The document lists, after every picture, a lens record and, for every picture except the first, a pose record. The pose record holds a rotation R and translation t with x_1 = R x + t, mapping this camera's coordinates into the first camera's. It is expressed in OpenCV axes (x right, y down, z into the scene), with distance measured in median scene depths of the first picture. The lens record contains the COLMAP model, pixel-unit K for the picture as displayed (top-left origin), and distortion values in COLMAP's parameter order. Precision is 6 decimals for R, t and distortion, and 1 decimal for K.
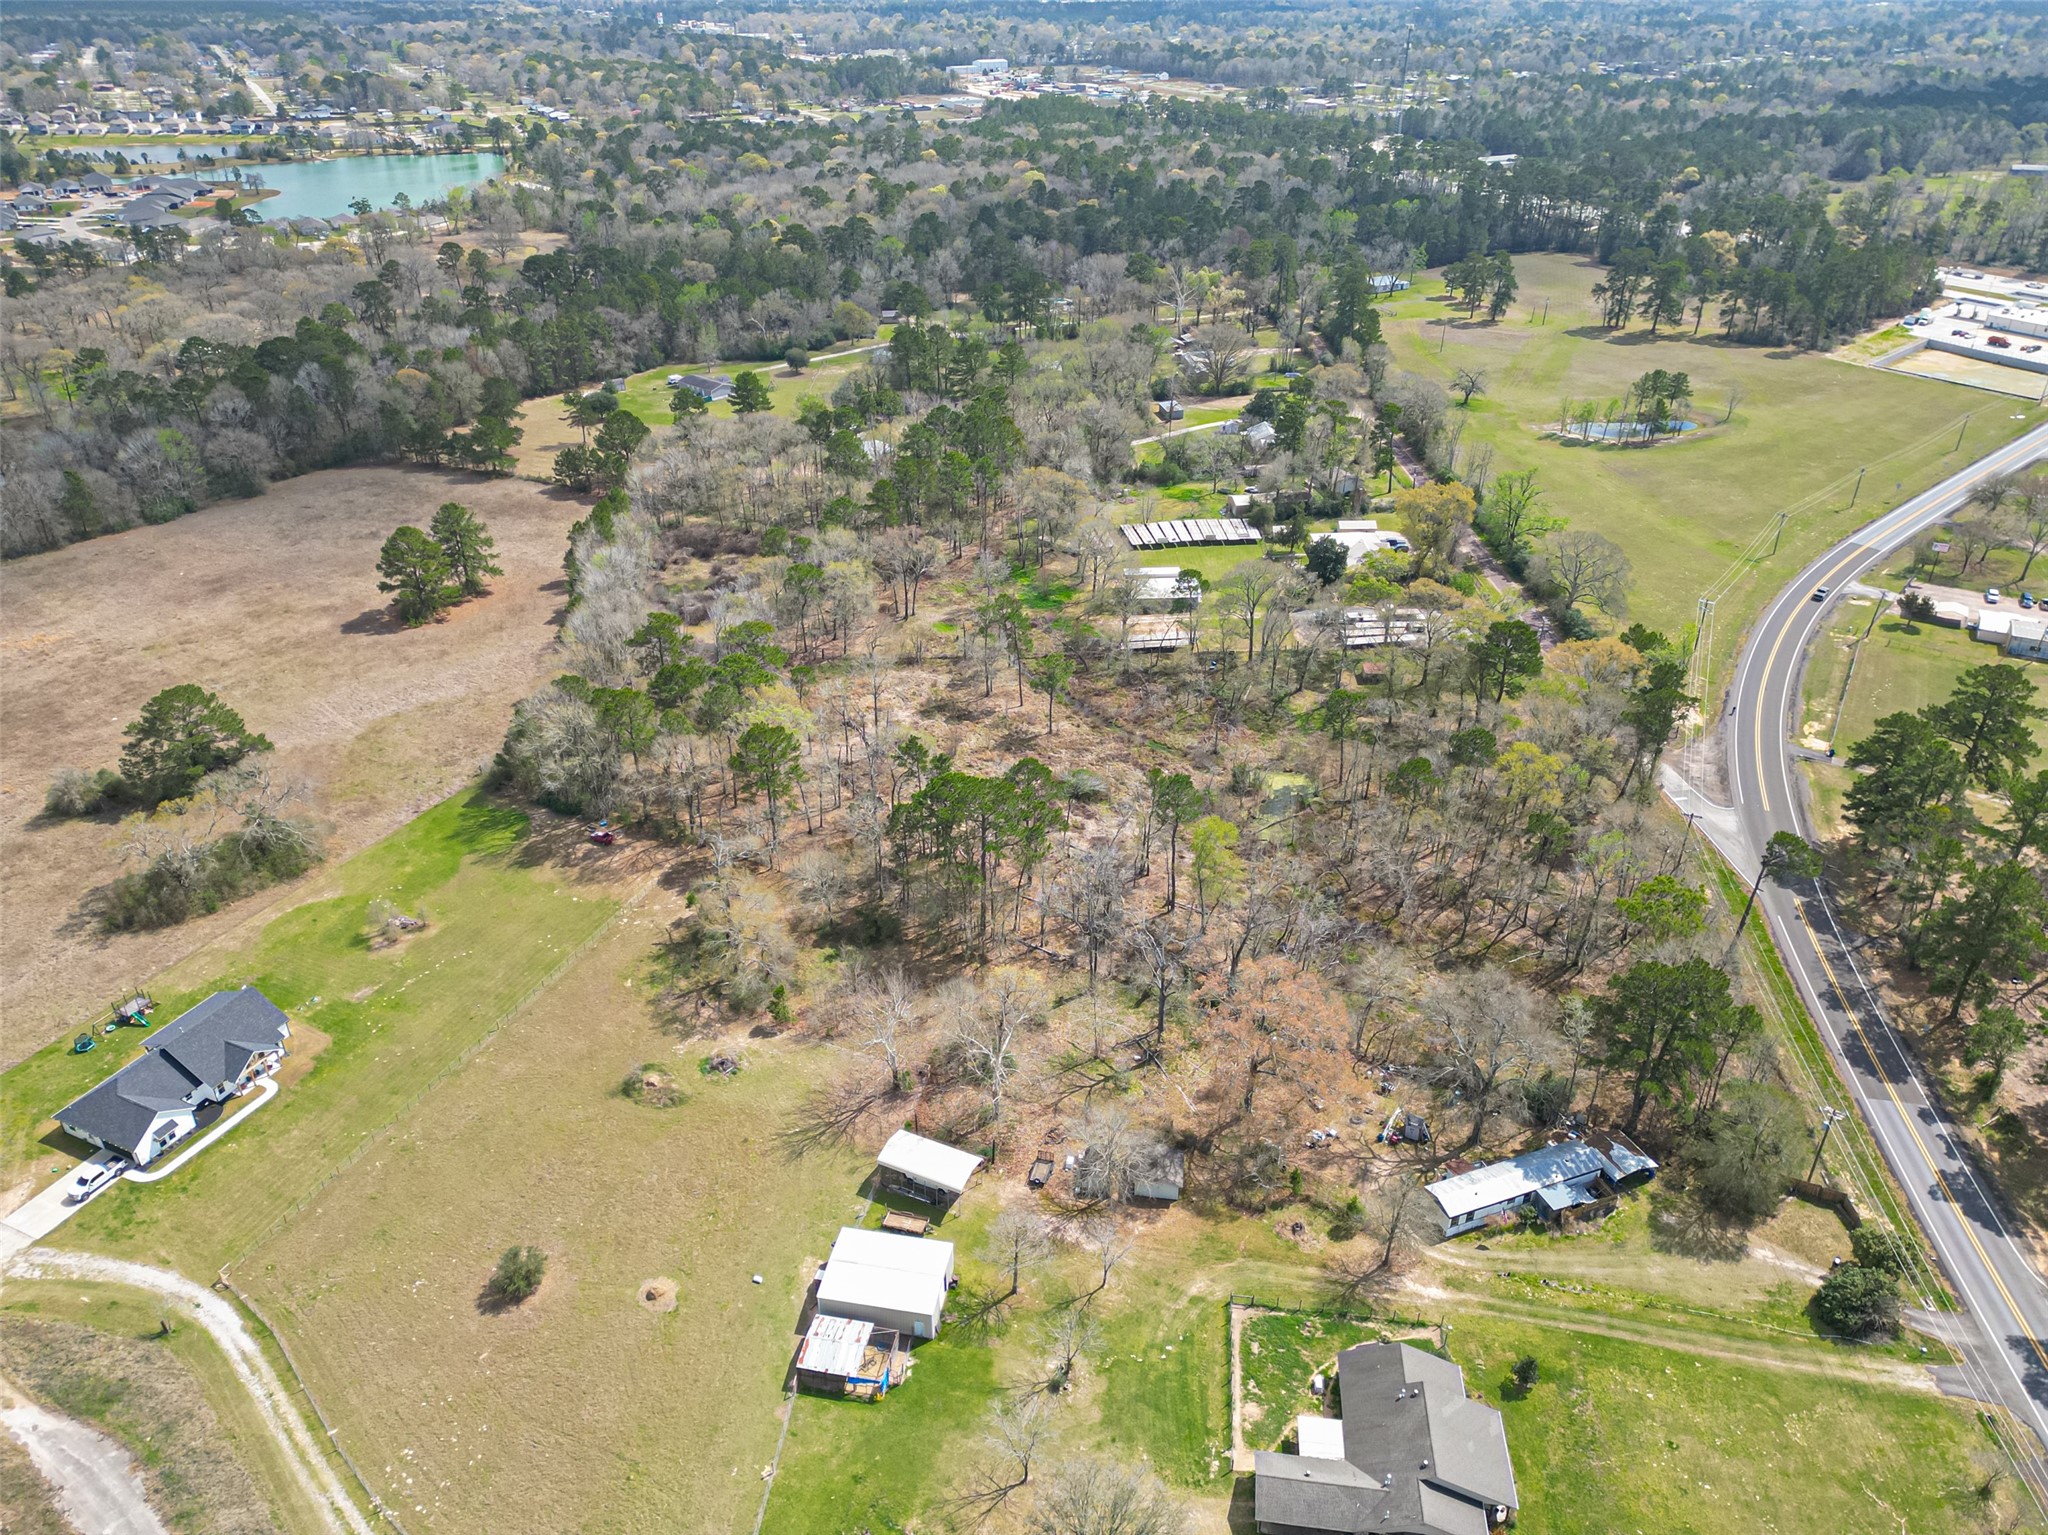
lens RADIAL K [[1413.1, 0, 1020.8], [0, 1413.1, 791.6], [0, 0, 1]] dist [0.069412, -0.060945]
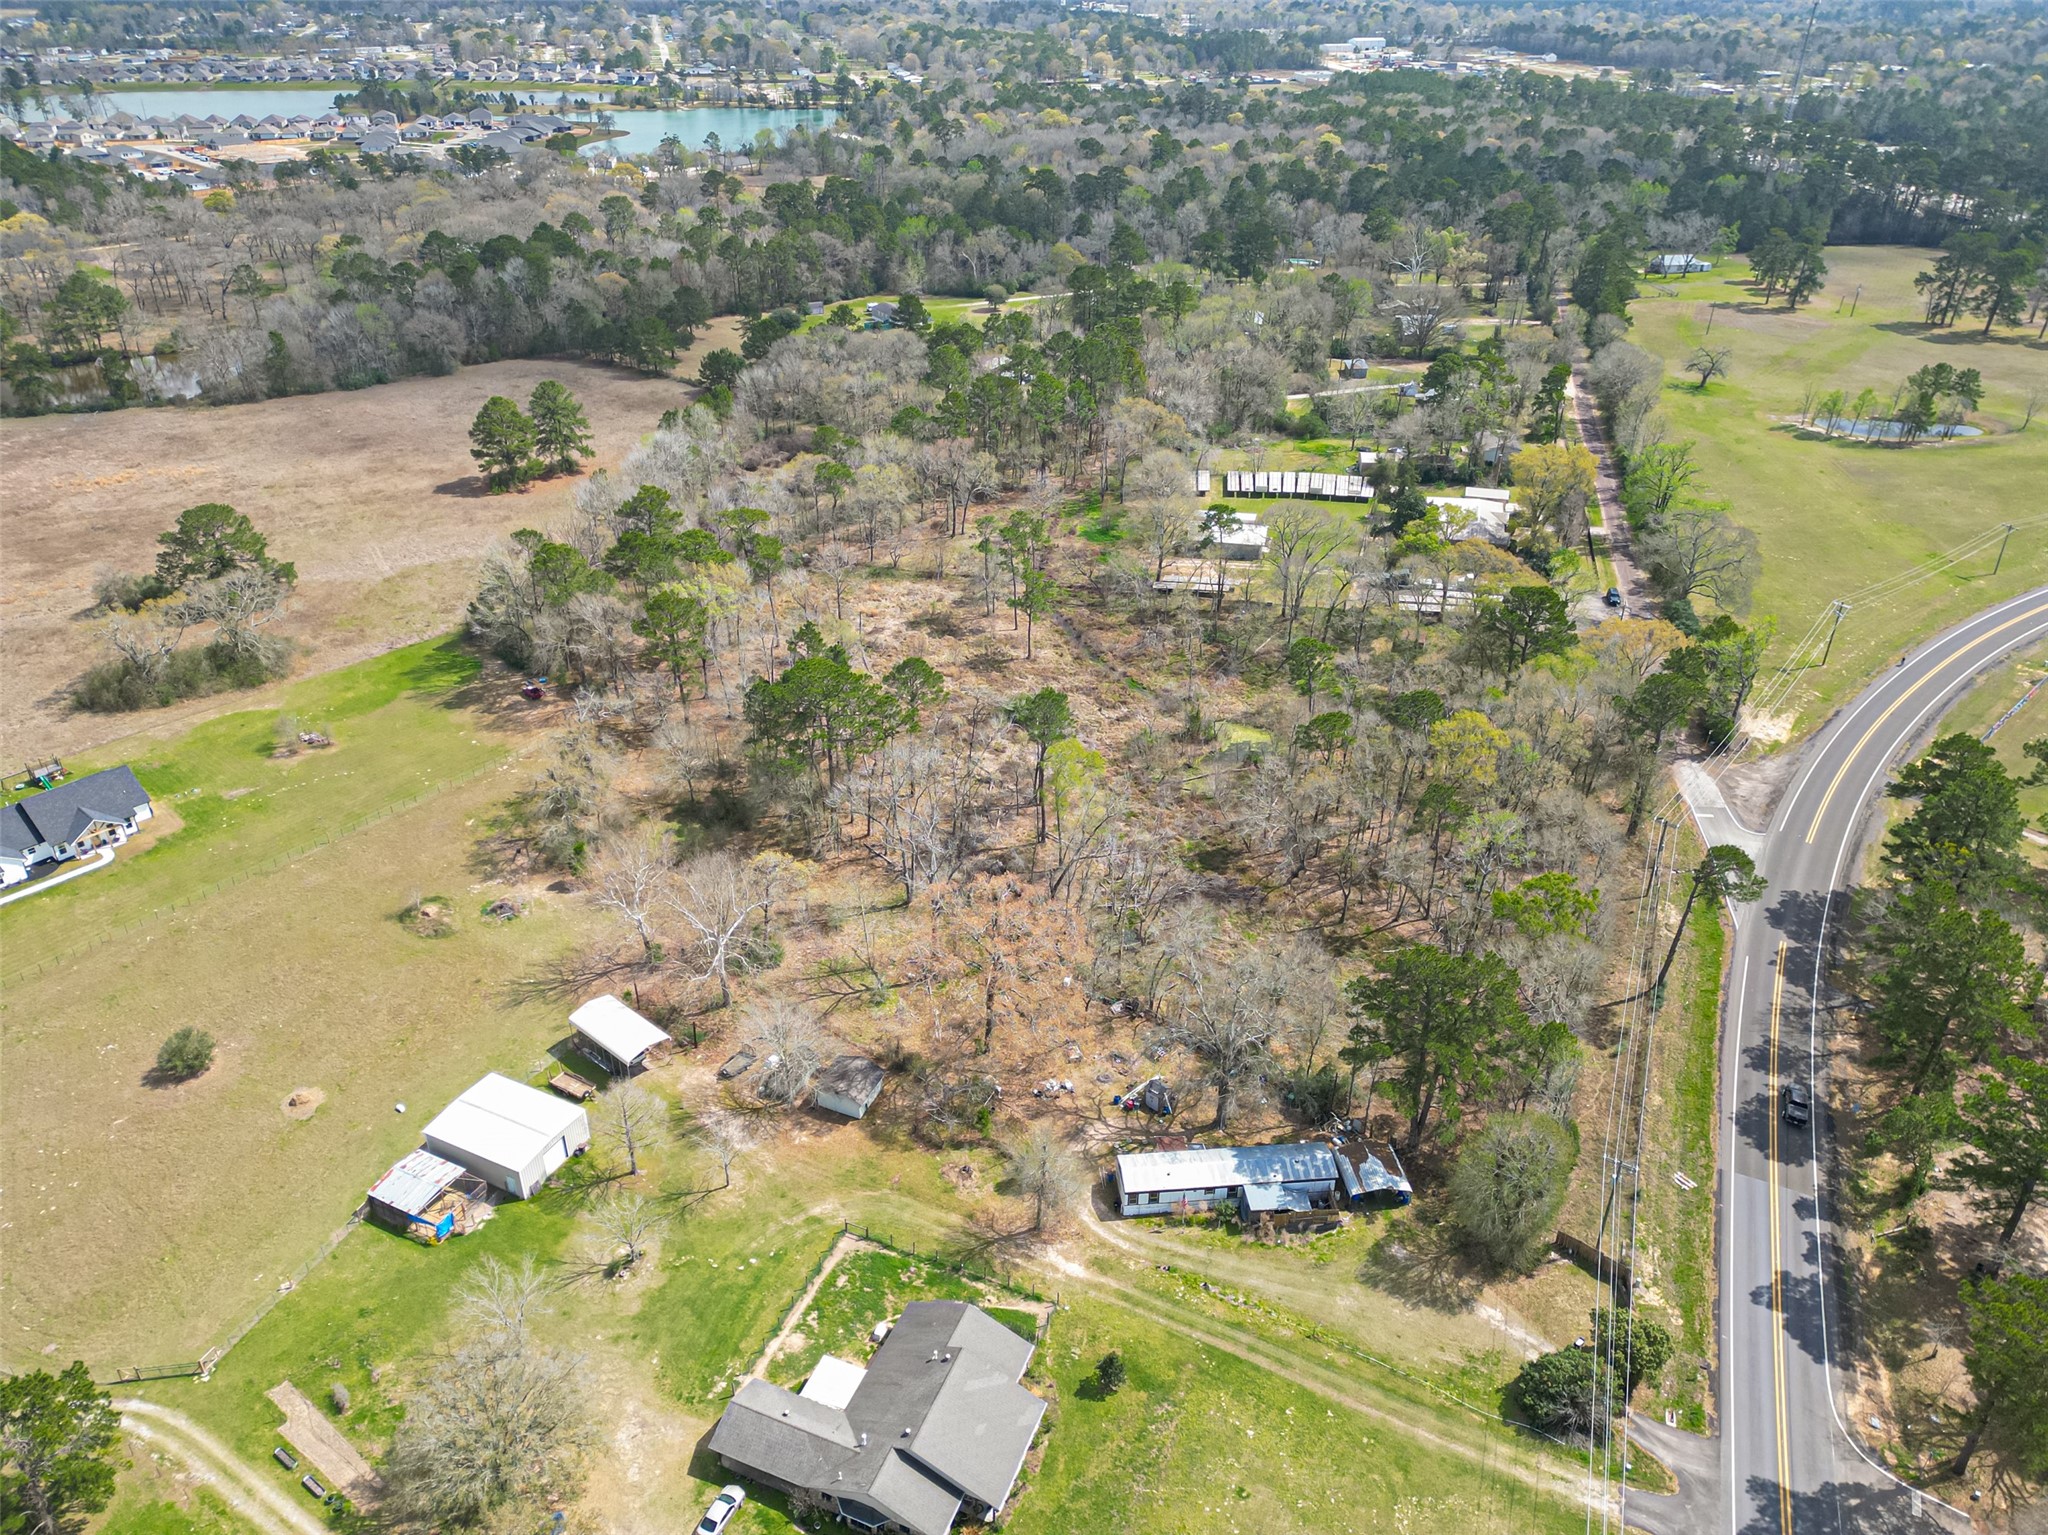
lens RADIAL K [[1421.9, 0, 1021.1], [0, 1421.9, 773.3], [0, 0, 1]] dist [0.081394, -0.077502]
pose [[0.963909, 0.139858, -0.226537, 0.274380], [-0.142398, 0.989796, 0.005175, 0.034672], [0.224949, 0.027270, 0.973989, 0.089610]]
